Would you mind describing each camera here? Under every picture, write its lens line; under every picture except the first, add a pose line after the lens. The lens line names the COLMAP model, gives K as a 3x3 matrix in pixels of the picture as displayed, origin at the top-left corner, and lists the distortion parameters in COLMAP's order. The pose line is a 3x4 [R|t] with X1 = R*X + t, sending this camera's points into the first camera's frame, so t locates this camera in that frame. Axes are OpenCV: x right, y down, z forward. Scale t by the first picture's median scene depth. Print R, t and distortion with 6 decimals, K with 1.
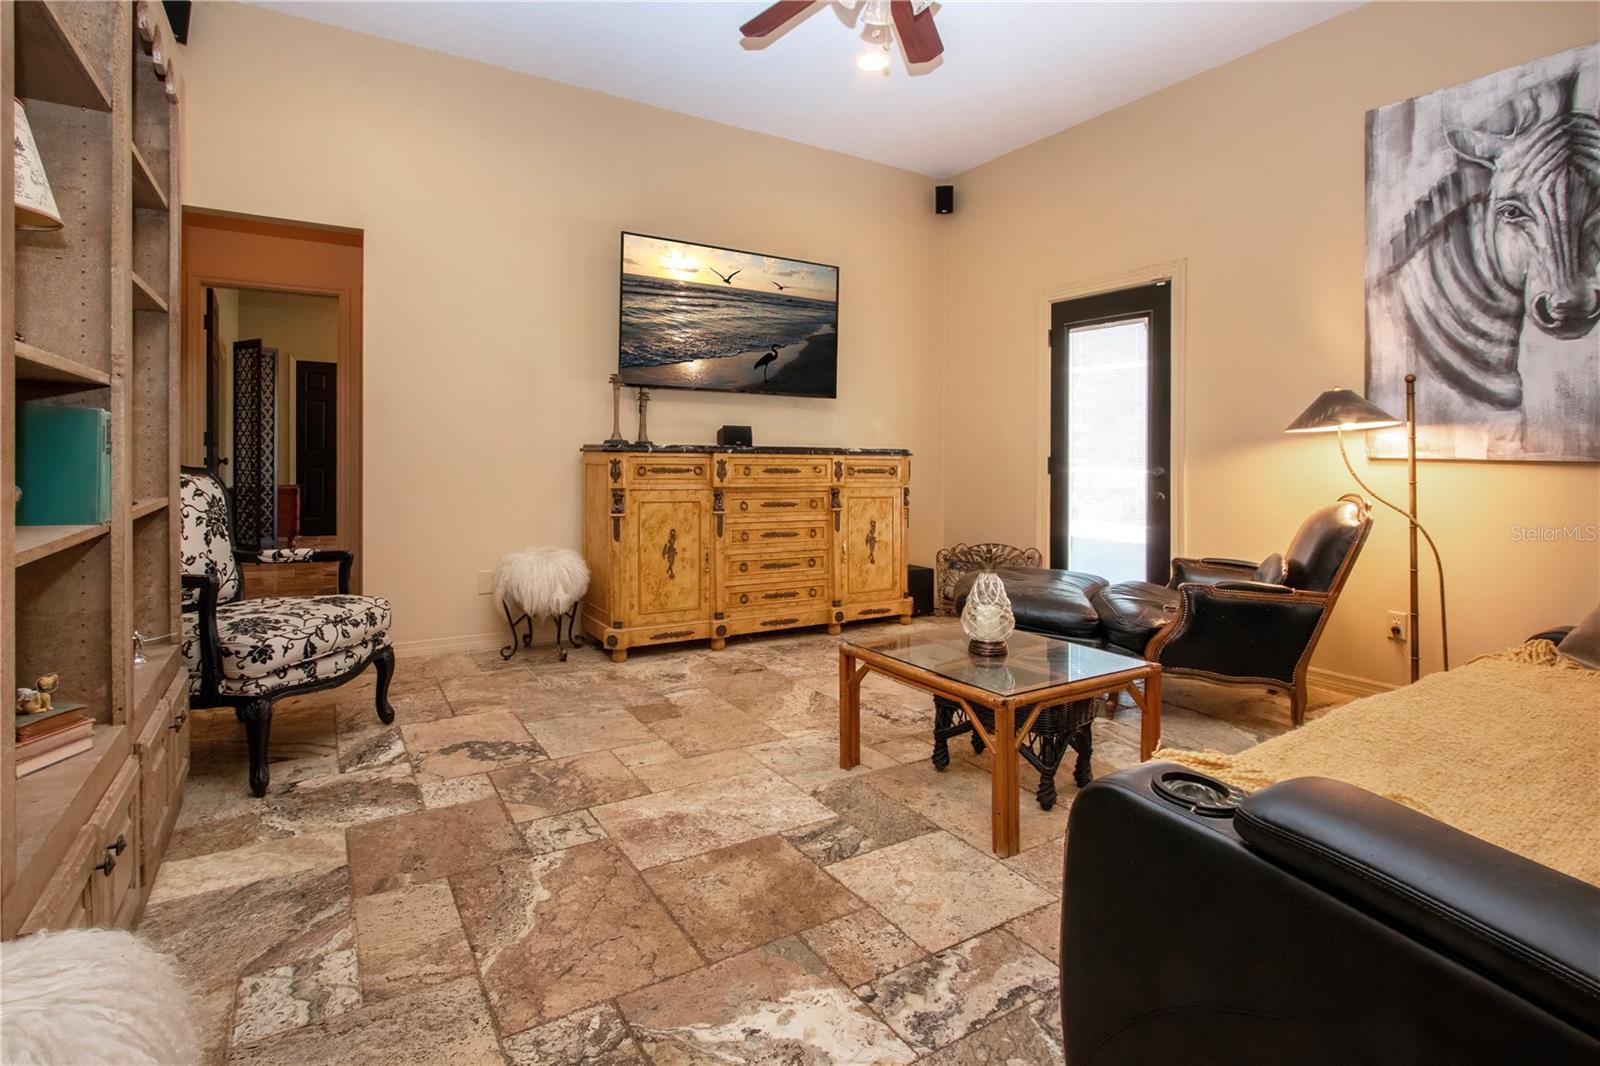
lens RADIAL K [[788.2, 0, 767.5], [0, 788.2, 478.4], [0, 0, 1]] dist [-0.016333, 0.000821]
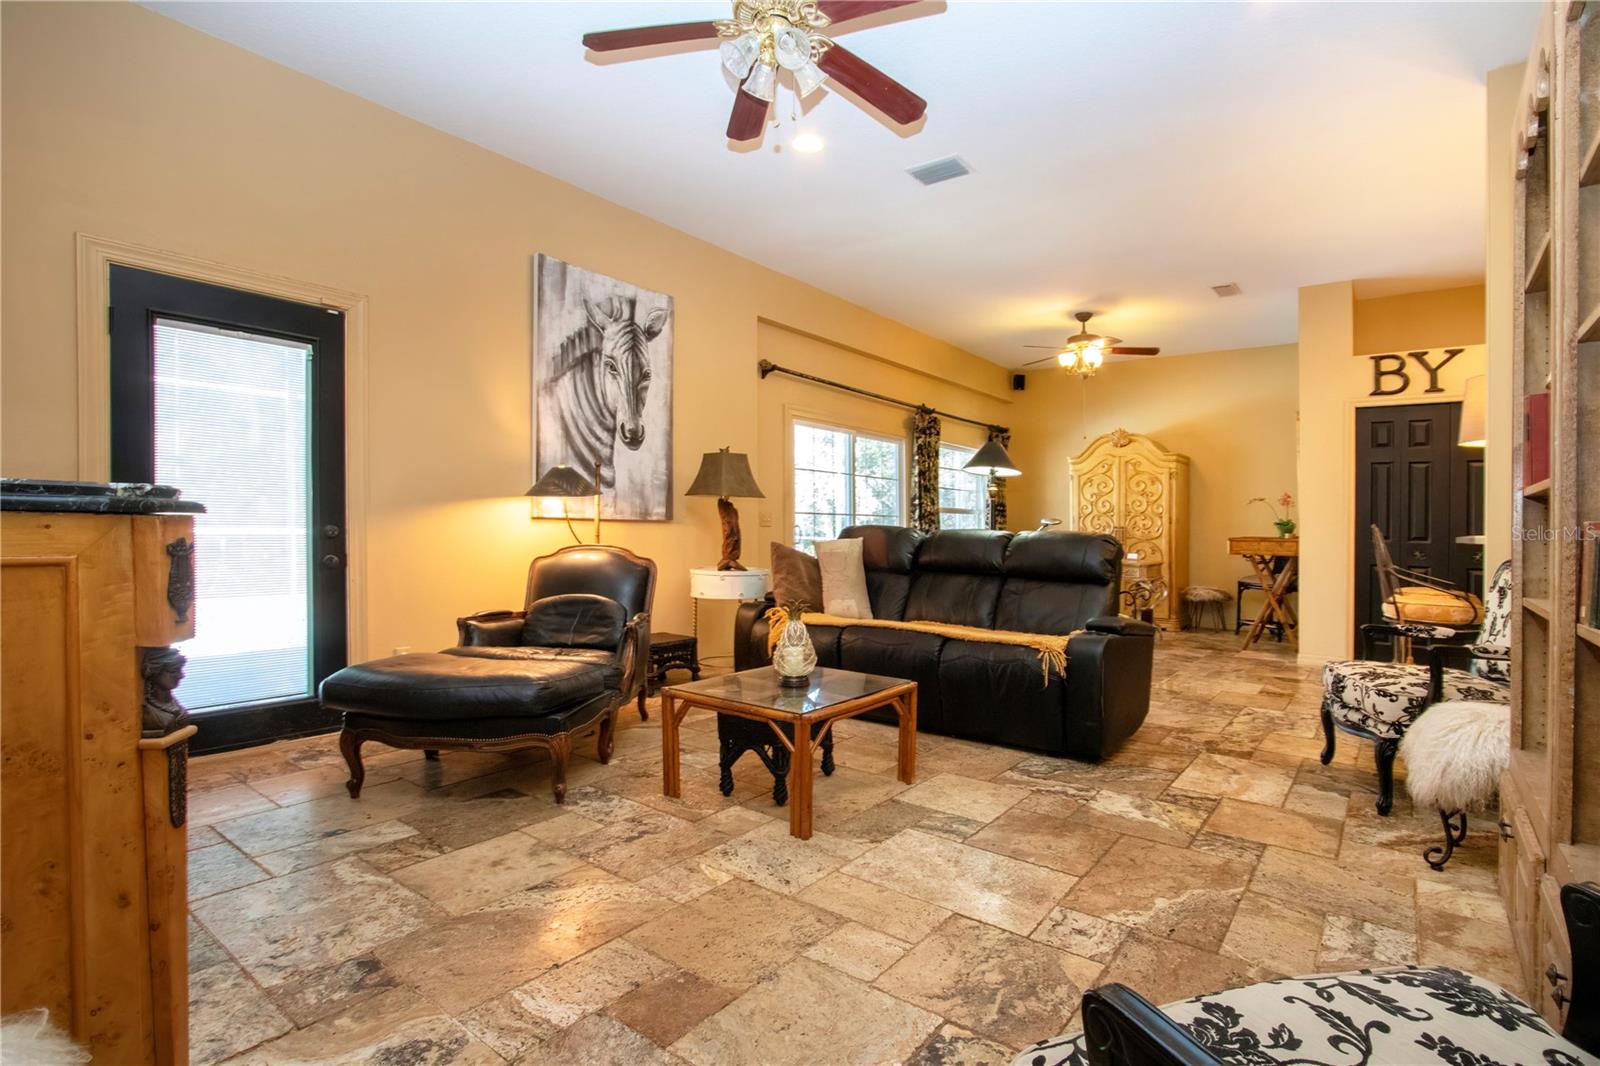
lens RADIAL K [[733.3, 0, 891.6], [0, 733.3, 508.7], [0, 0, 1]] dist [-0.024359, 0.000231]
pose [[-0.418065, 0.001895, 0.908415, -0.647719], [0.005249, 0.999986, 0.000330, -0.040613], [-0.908402, 0.004906, -0.418070, 1.058582]]
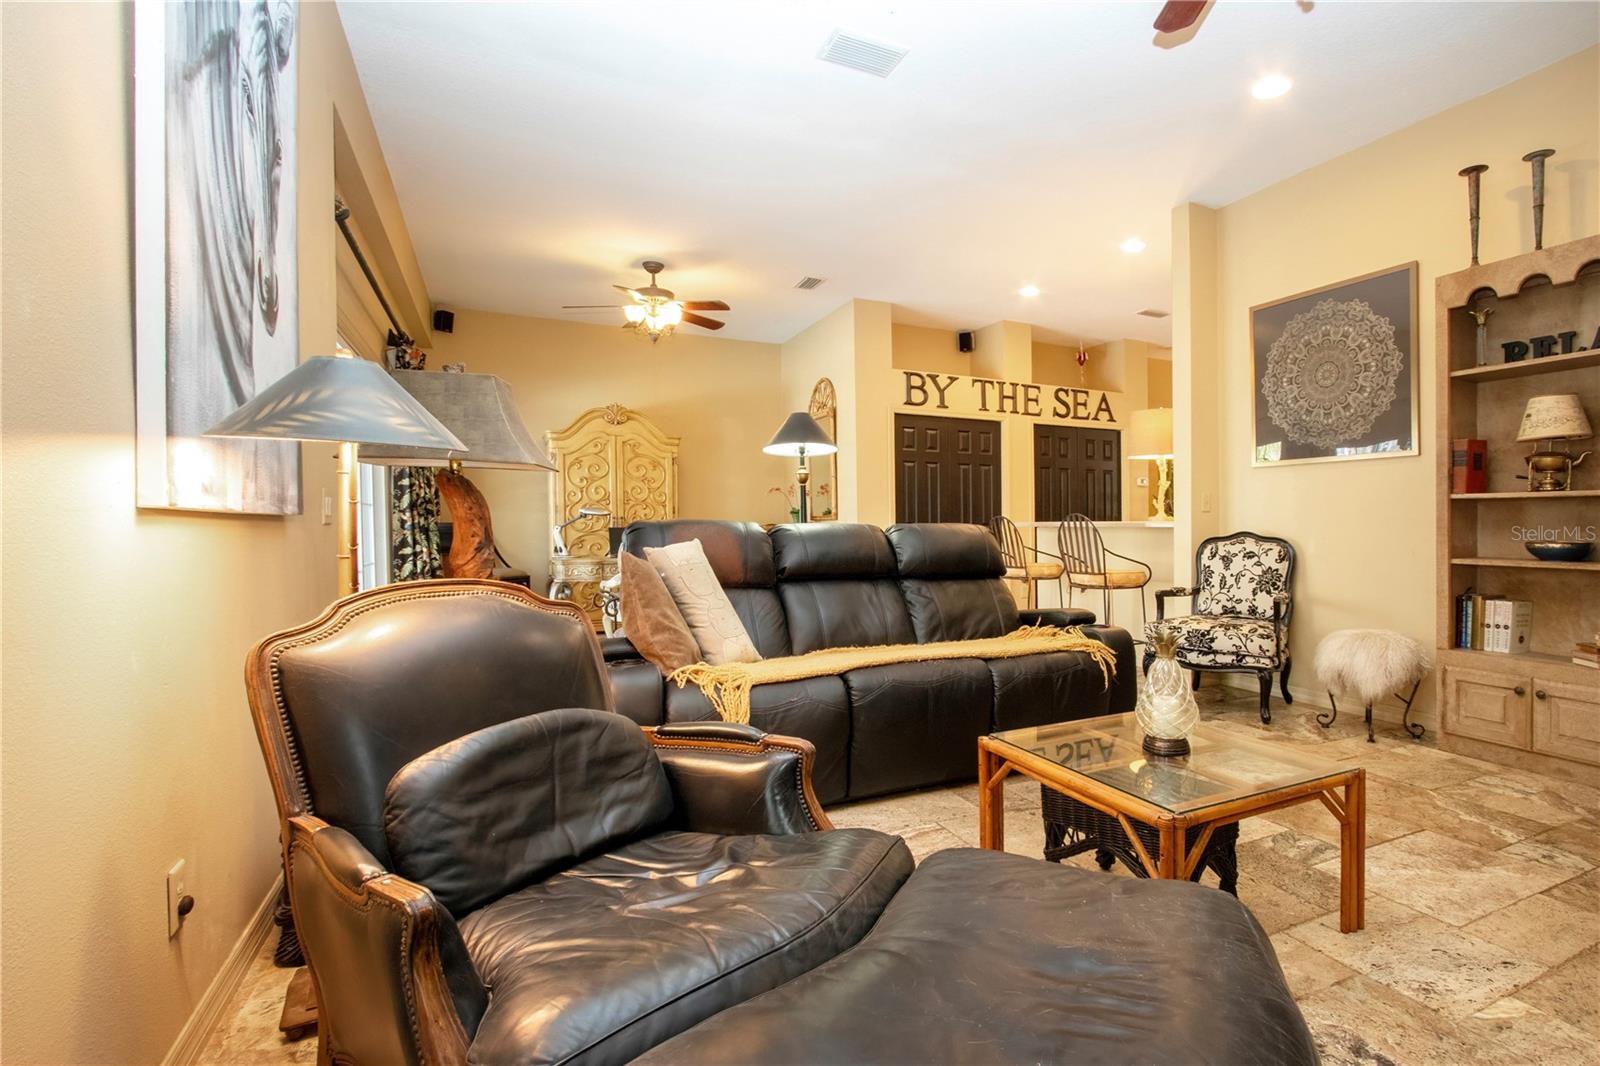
lens RADIAL K [[754.9, 0, 850.2], [0, 754.9, 507.7], [0, 0, 1]] dist [-0.014213, 0.000458]
pose [[-0.994544, -0.012119, 0.103616, 0.380389], [-0.010677, 0.999838, 0.014463, -0.040623], [-0.103774, 0.013278, -0.994512, 1.444837]]
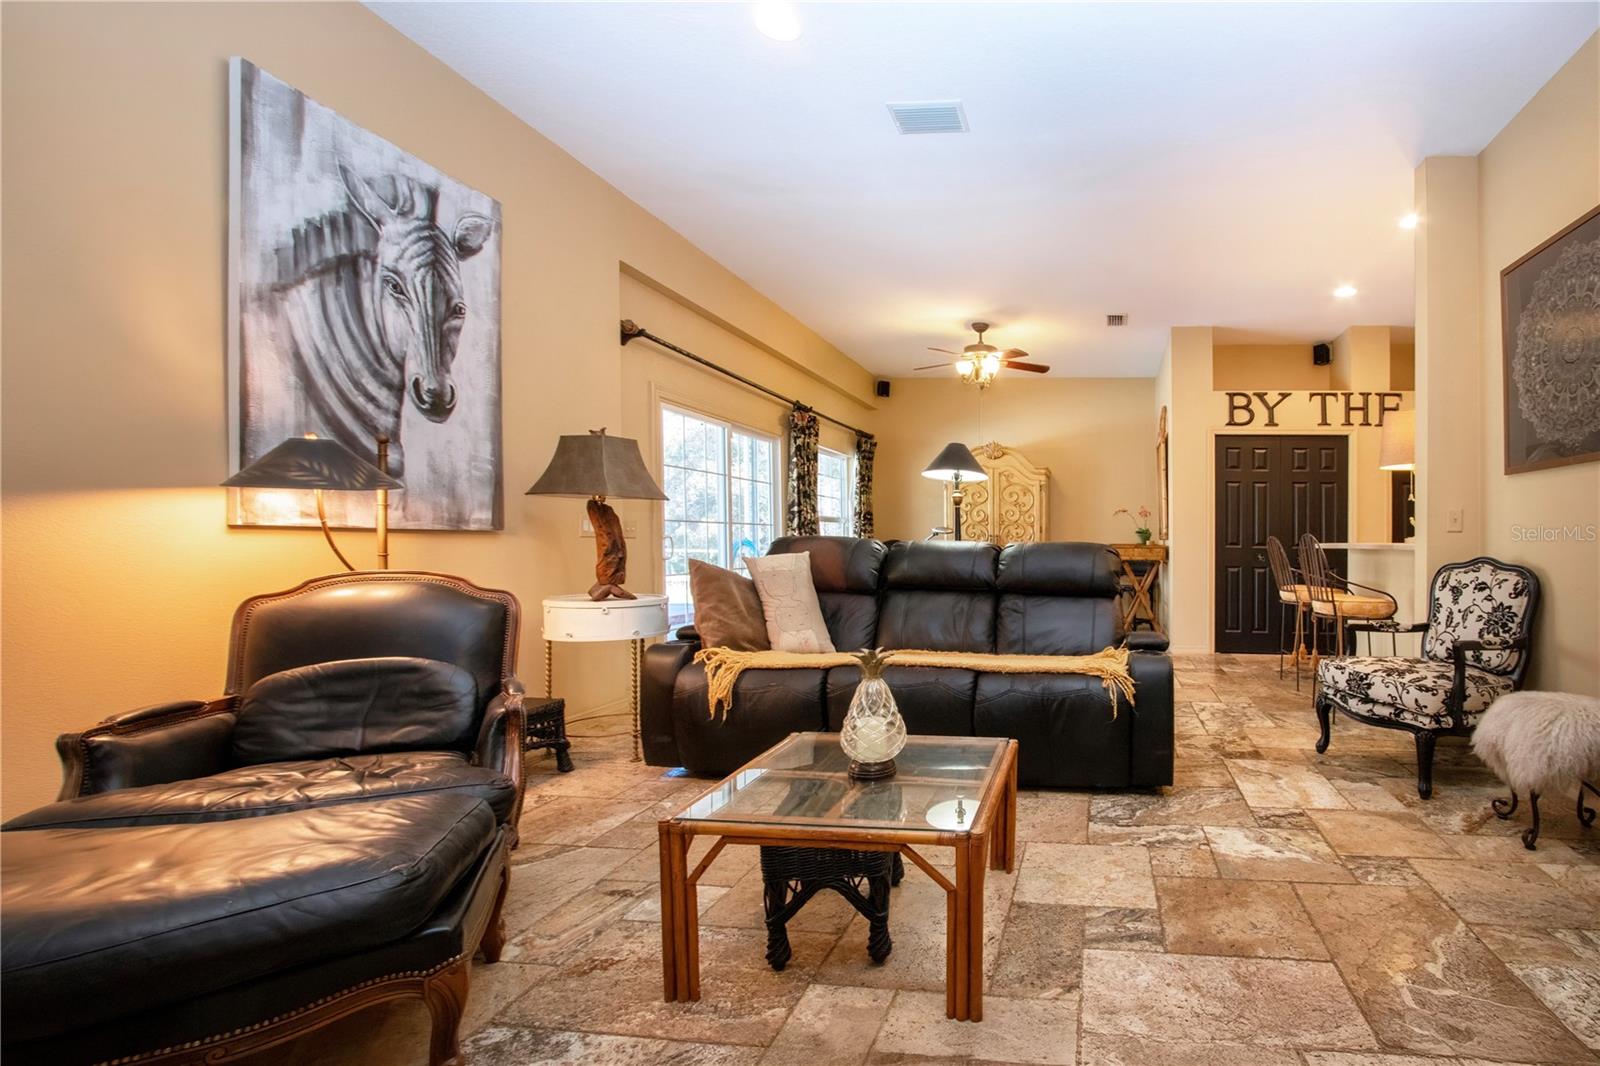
lens RADIAL K [[666.7, 0, 1036.1], [0, 666.7, 530.9], [0, 0, 1]] dist [-0.014144, 0.000817]
pose [[-0.810316, -0.015047, 0.585800, -0.228905], [-0.003704, 0.999782, 0.020558, -0.039574], [-0.585981, 0.014489, -0.810195, 1.157788]]
